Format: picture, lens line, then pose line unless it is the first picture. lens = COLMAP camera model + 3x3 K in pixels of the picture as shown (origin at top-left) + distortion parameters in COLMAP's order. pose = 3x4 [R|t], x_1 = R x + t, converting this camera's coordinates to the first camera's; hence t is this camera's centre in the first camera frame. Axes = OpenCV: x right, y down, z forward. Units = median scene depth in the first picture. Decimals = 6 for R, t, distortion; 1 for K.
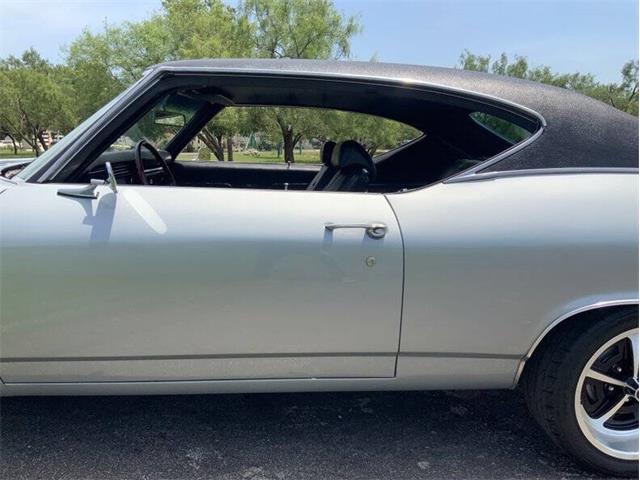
lens RADIAL K [[535.6, 0, 320.8], [0, 535.6, 243.1], [0, 0, 1]] dist [0.027580, -0.062456]
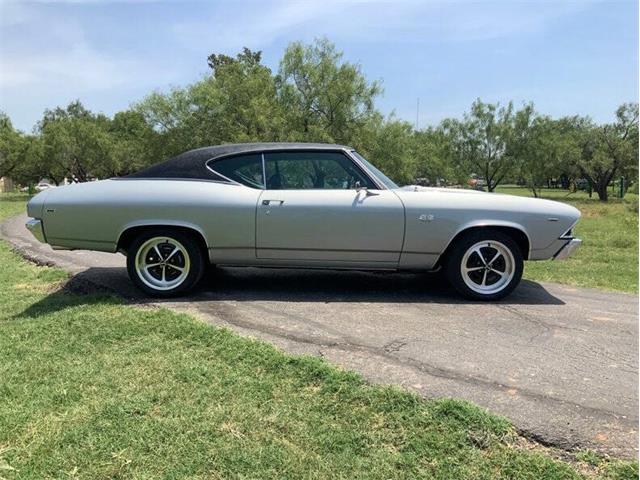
lens RADIAL K [[535.6, 0, 321.4], [0, 535.6, 242.7], [0, 0, 1]] dist [0.027580, -0.062456]
pose [[0.999546, -0.010360, -0.028284, -0.035665], [0.008256, 0.997259, -0.073530, 0.048884], [0.028968, 0.073263, 0.996892, -0.234881]]
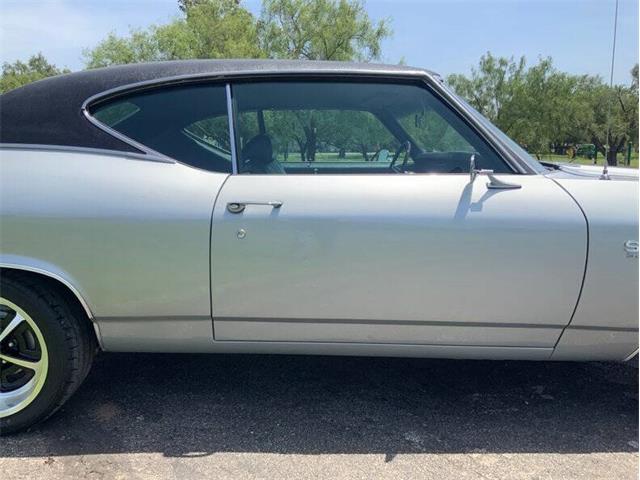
lens RADIAL K [[535.6, 0, 323.1], [0, 535.6, 242.2], [0, 0, 1]] dist [0.027580, -0.062456]
pose [[0.999951, -0.008160, 0.005624, -0.062342], [0.008201, 0.999940, -0.007298, 0.003002], [-0.005564, 0.007344, 0.999958, -0.006871]]
